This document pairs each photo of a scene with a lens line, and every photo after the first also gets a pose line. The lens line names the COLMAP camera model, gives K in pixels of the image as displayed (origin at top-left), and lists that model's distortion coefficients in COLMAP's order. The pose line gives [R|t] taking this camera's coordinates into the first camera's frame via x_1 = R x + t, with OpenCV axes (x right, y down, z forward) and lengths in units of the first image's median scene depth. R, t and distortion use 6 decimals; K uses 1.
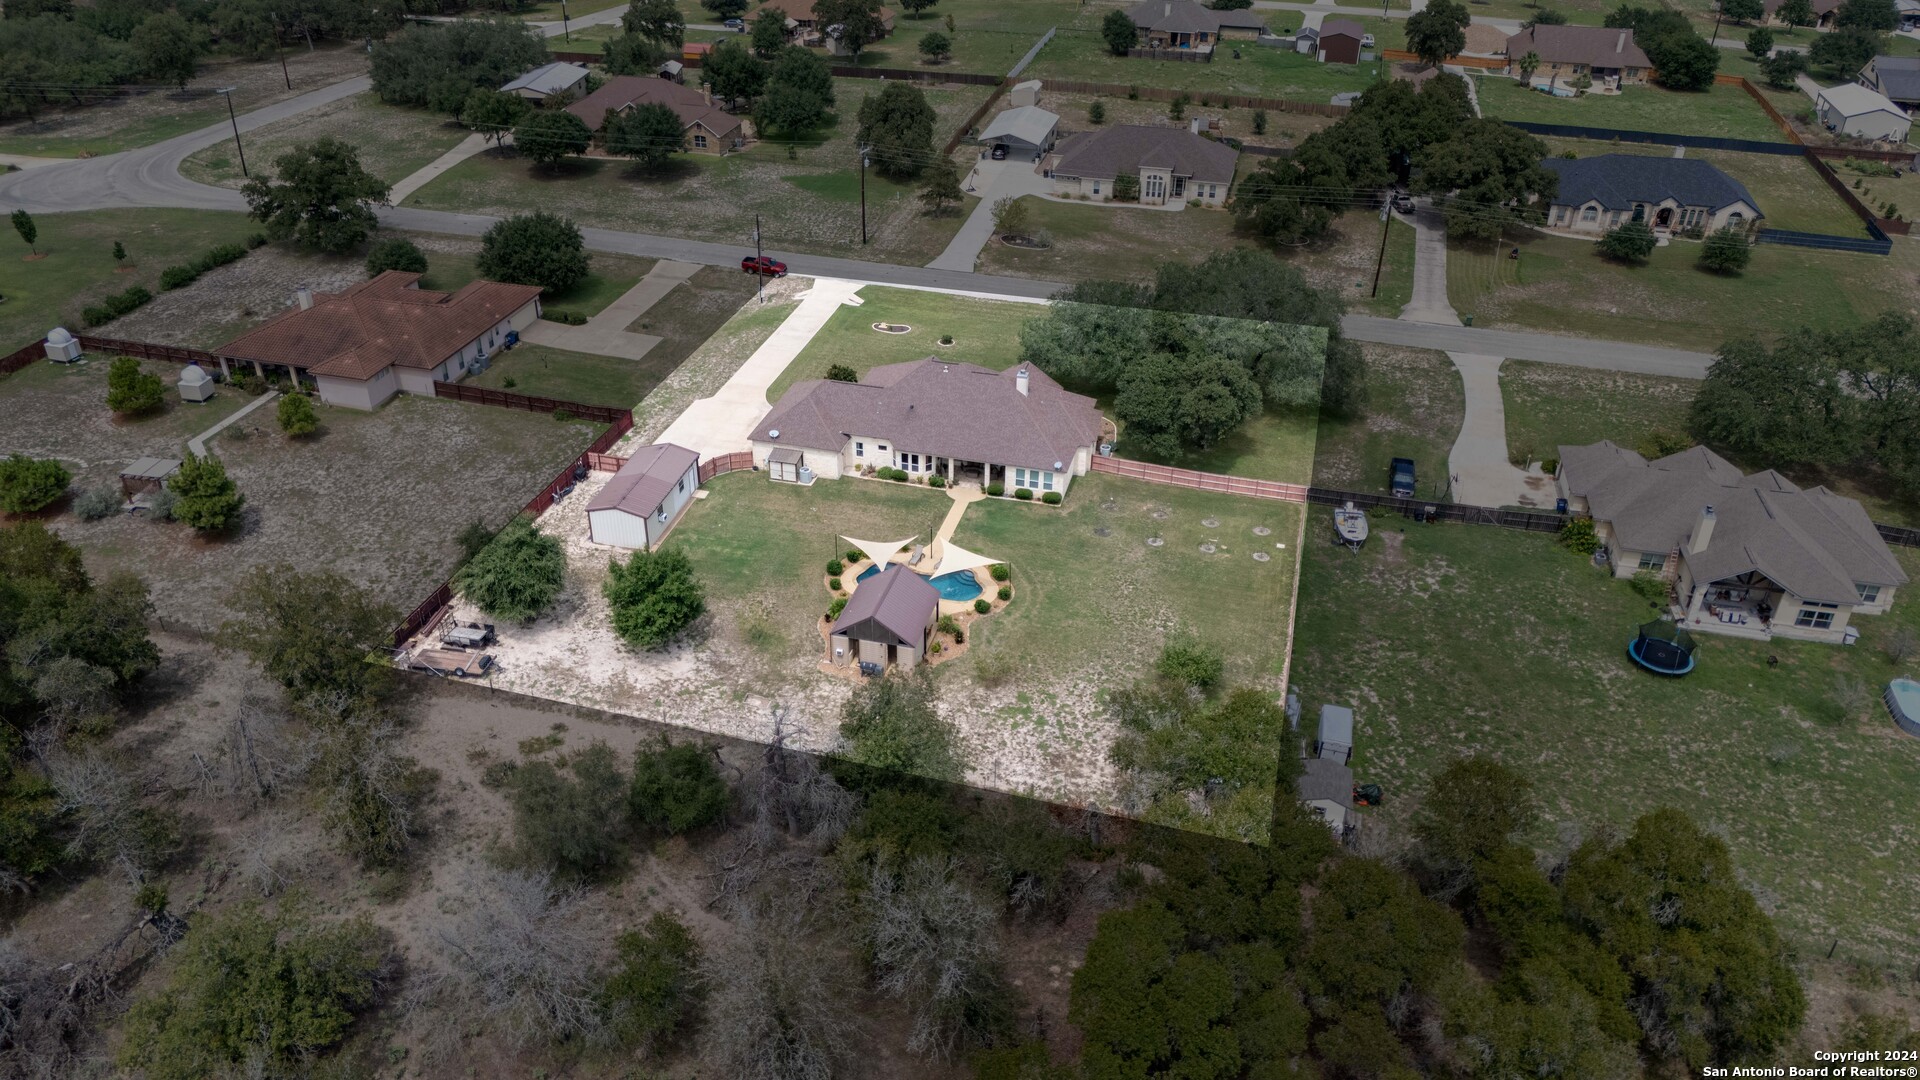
lens RADIAL K [[1415.6, 0, 953.6], [0, 1415.6, 532.8], [0, 0, 1]] dist [0.069392, -0.069767]
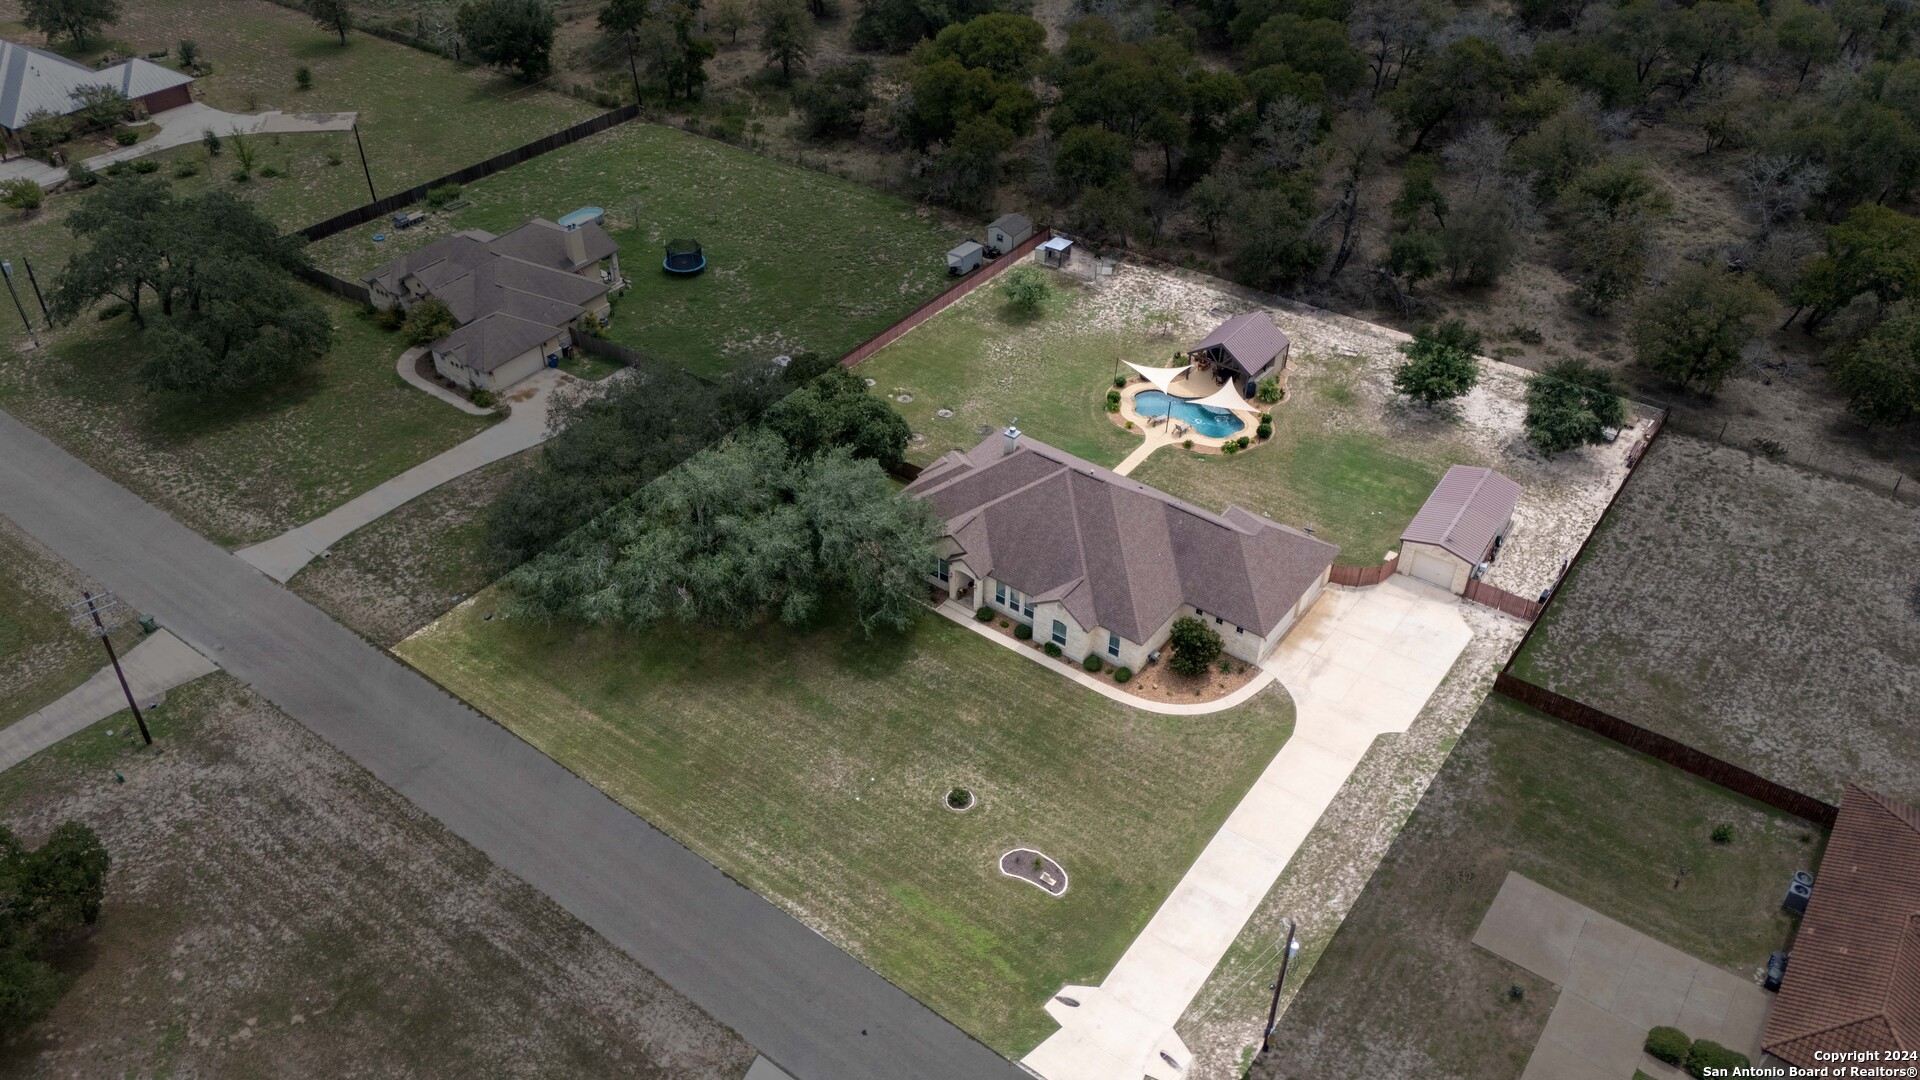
lens RADIAL K [[1415.6, 0, 953.6], [0, 1415.6, 532.8], [0, 0, 1]] dist [0.069392, -0.069767]
pose [[-0.927354, -0.243927, 0.283751, -0.166396], [0.175068, 0.387363, 0.905152, -0.834612], [-0.330706, 0.889072, -0.316519, 1.303636]]
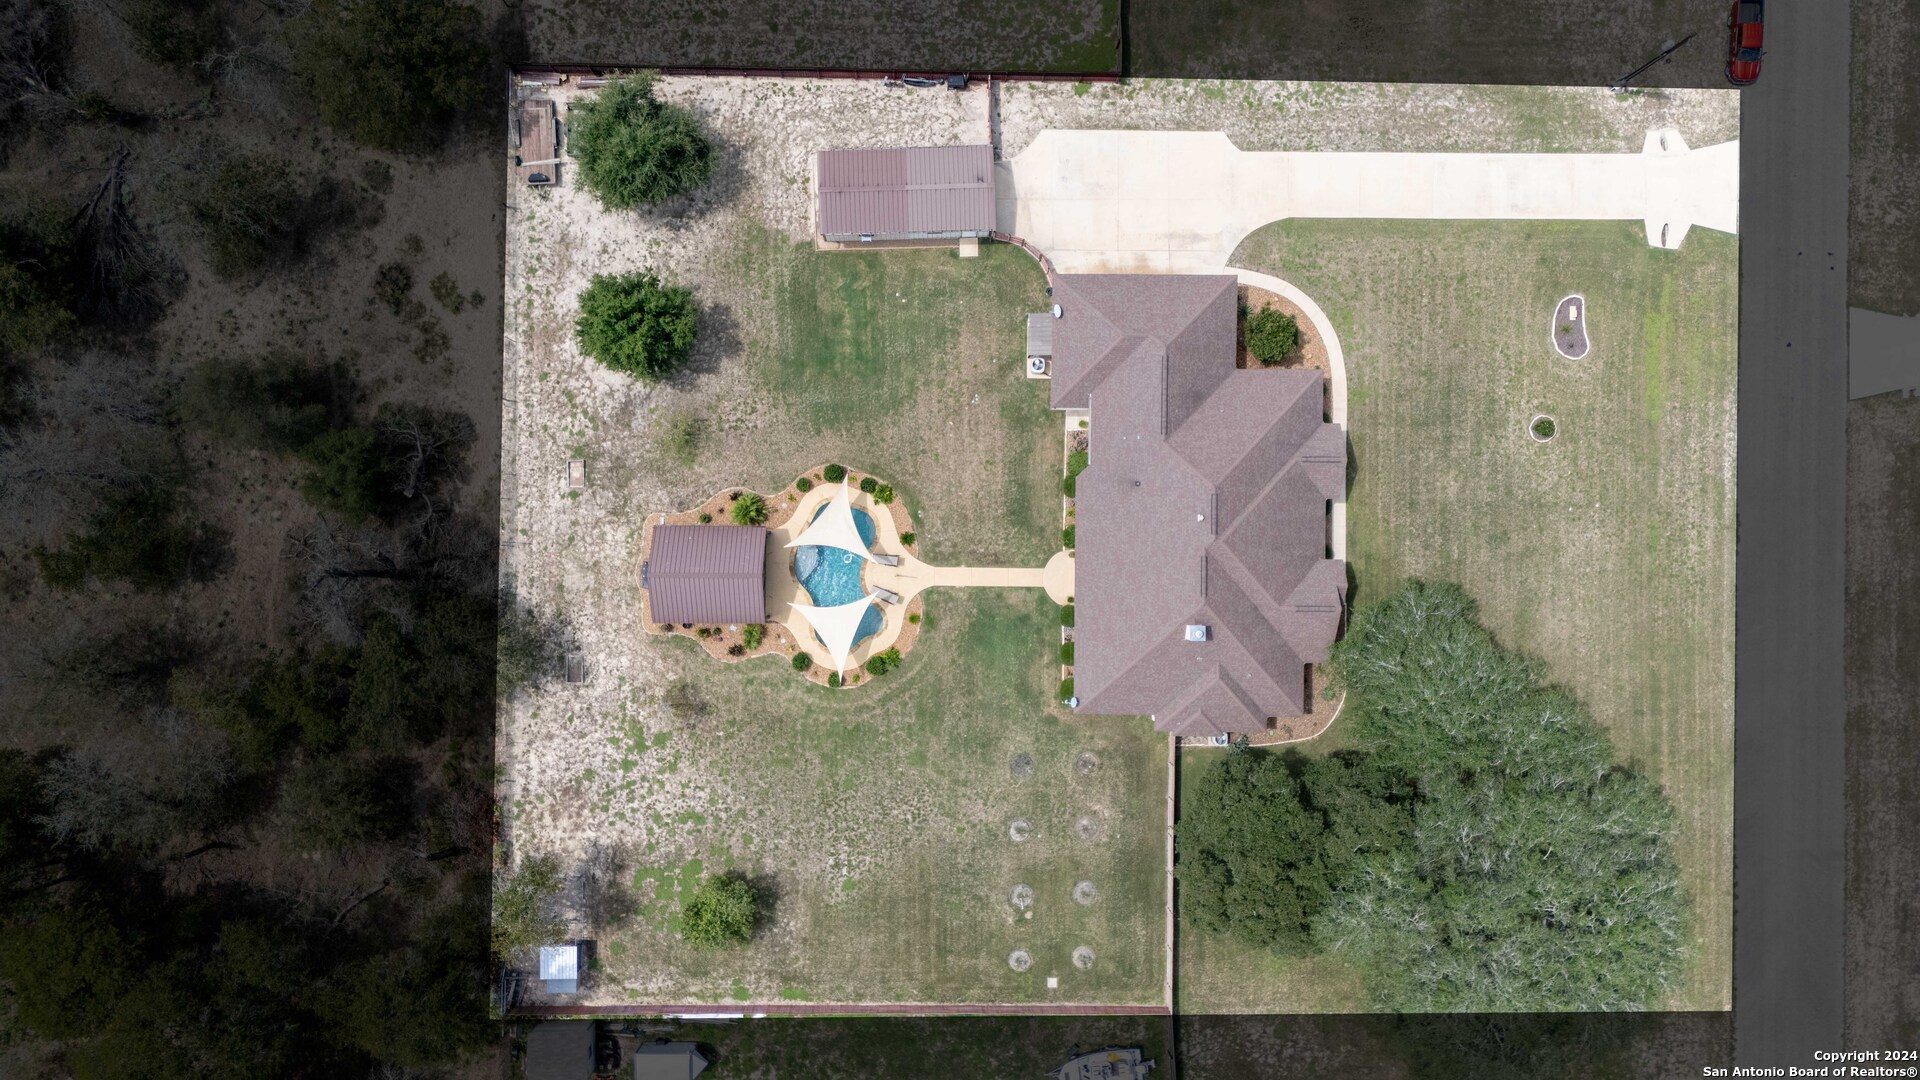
lens RADIAL K [[1415.6, 0, 953.6], [0, 1415.6, 532.8], [0, 0, 1]] dist [0.069392, -0.069767]
pose [[0.245472, 0.969298, -0.014316, -0.018046], [-0.513192, 0.142465, 0.846367, -0.632491], [0.822421, -0.200412, 0.532408, 0.531929]]
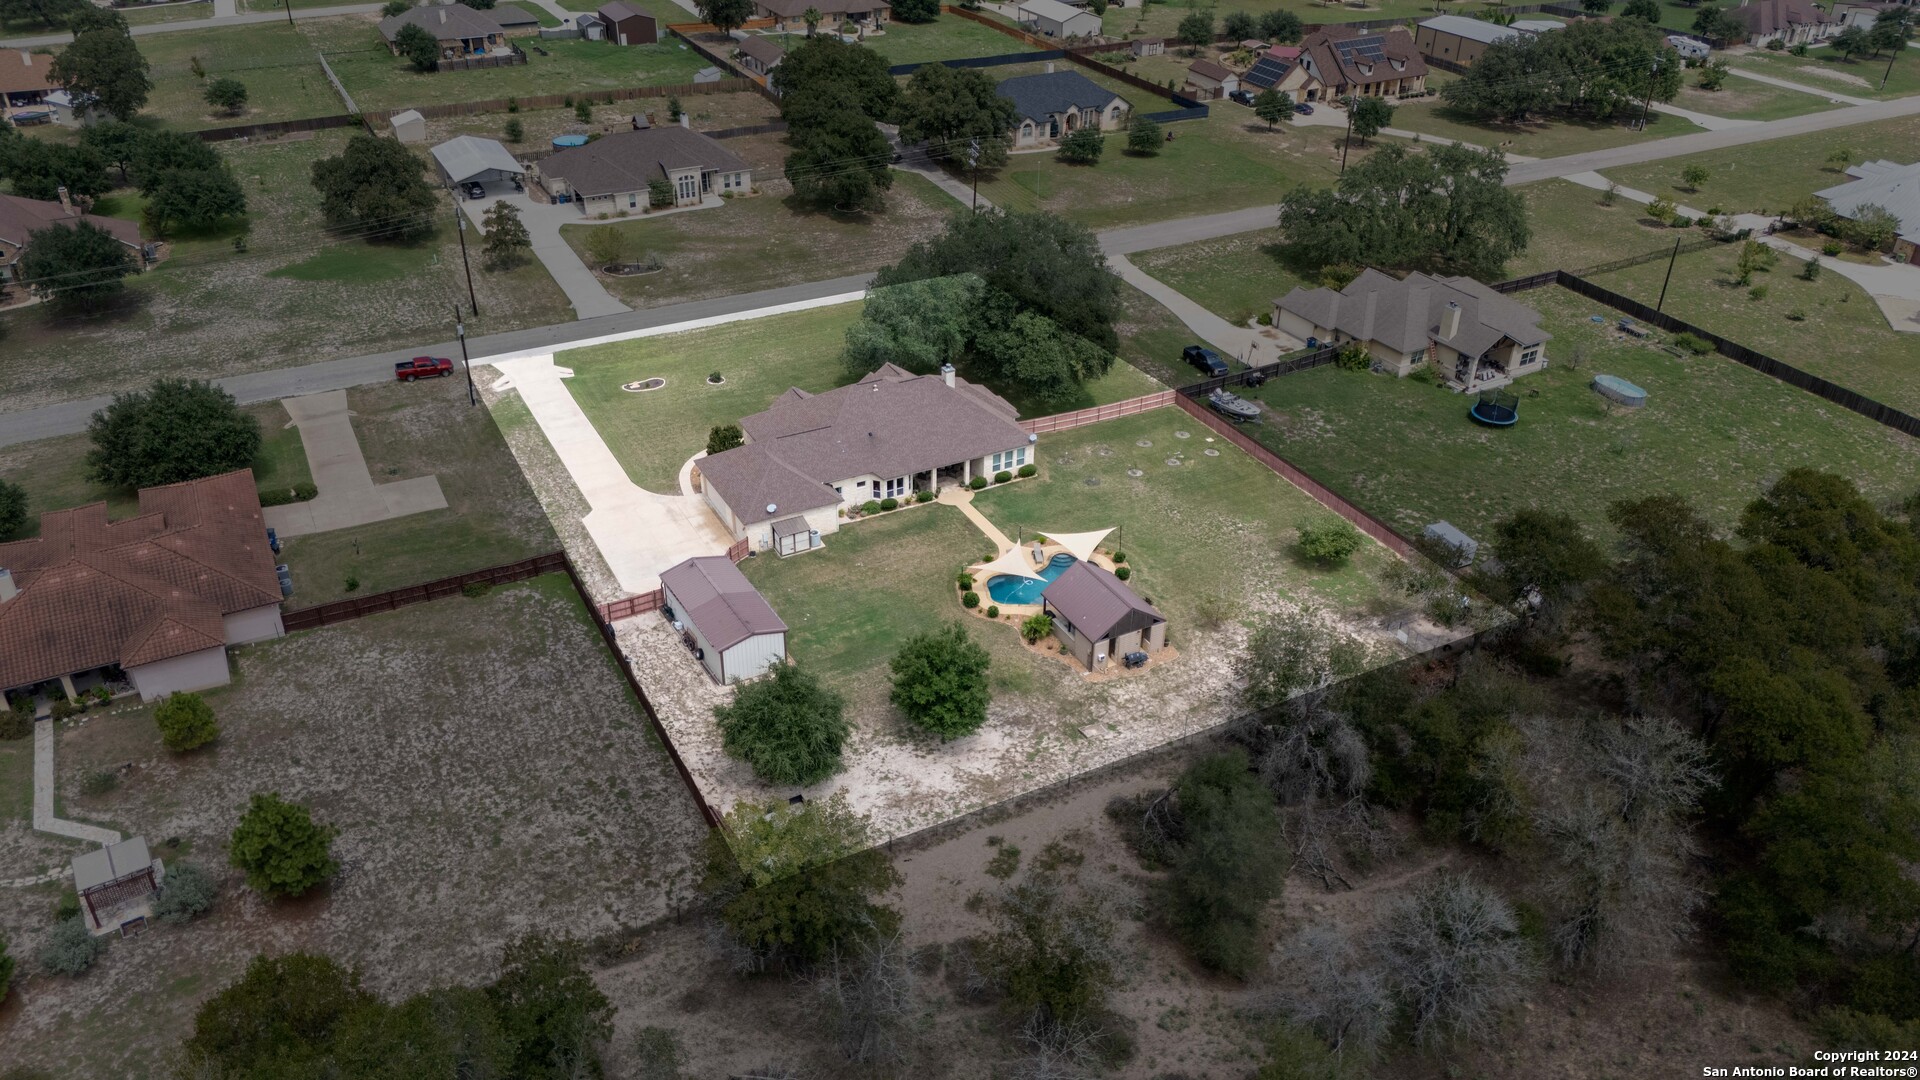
lens RADIAL K [[1415.6, 0, 953.6], [0, 1415.6, 532.8], [0, 0, 1]] dist [0.069392, -0.069767]
pose [[0.734845, -0.355101, 0.577846, -0.561645], [0.345774, 0.929095, 0.131233, -0.131645], [-0.583475, 0.103368, 0.805526, 0.193954]]
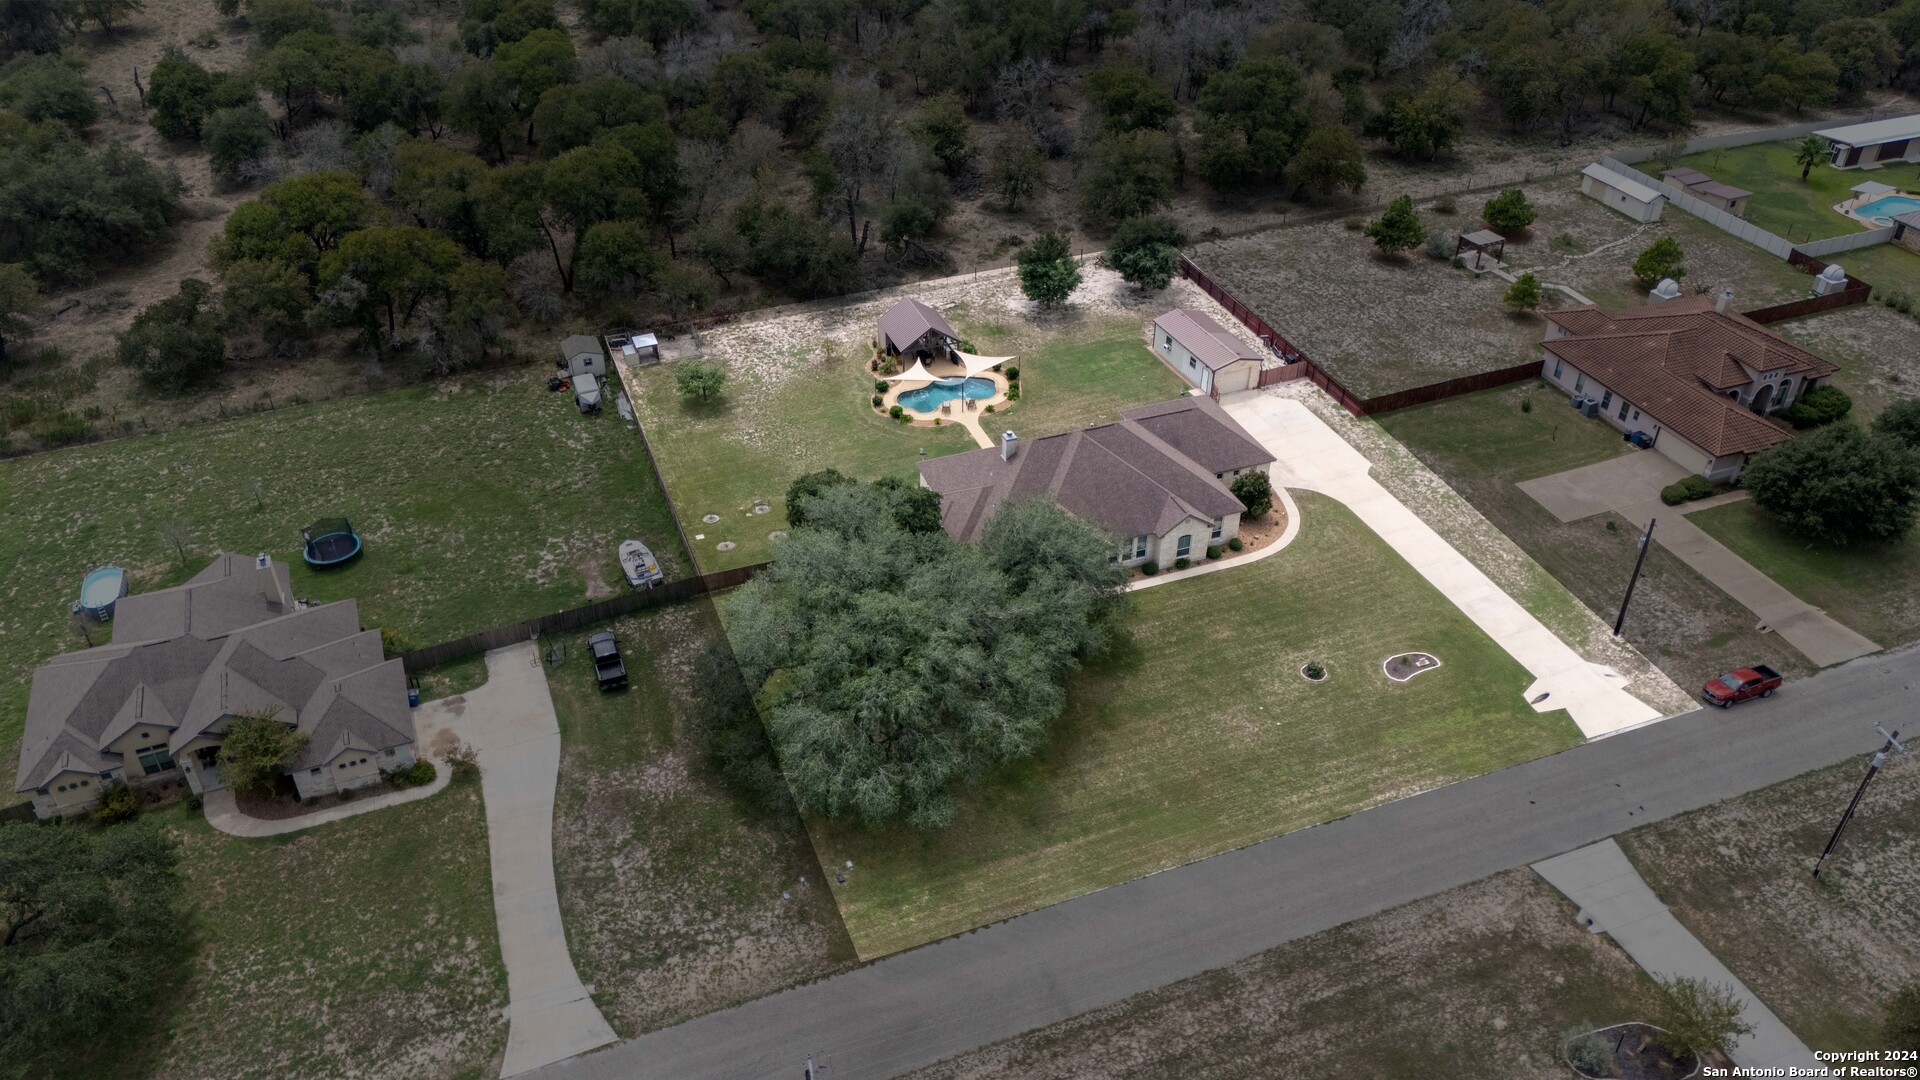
lens RADIAL K [[1415.6, 0, 953.6], [0, 1415.6, 532.8], [0, 0, 1]] dist [0.069392, -0.069767]
pose [[-0.815094, 0.322007, -0.481595, 0.518690], [-0.306068, 0.466457, 0.829903, -0.799557], [0.491878, 0.823850, -0.281650, 1.261000]]
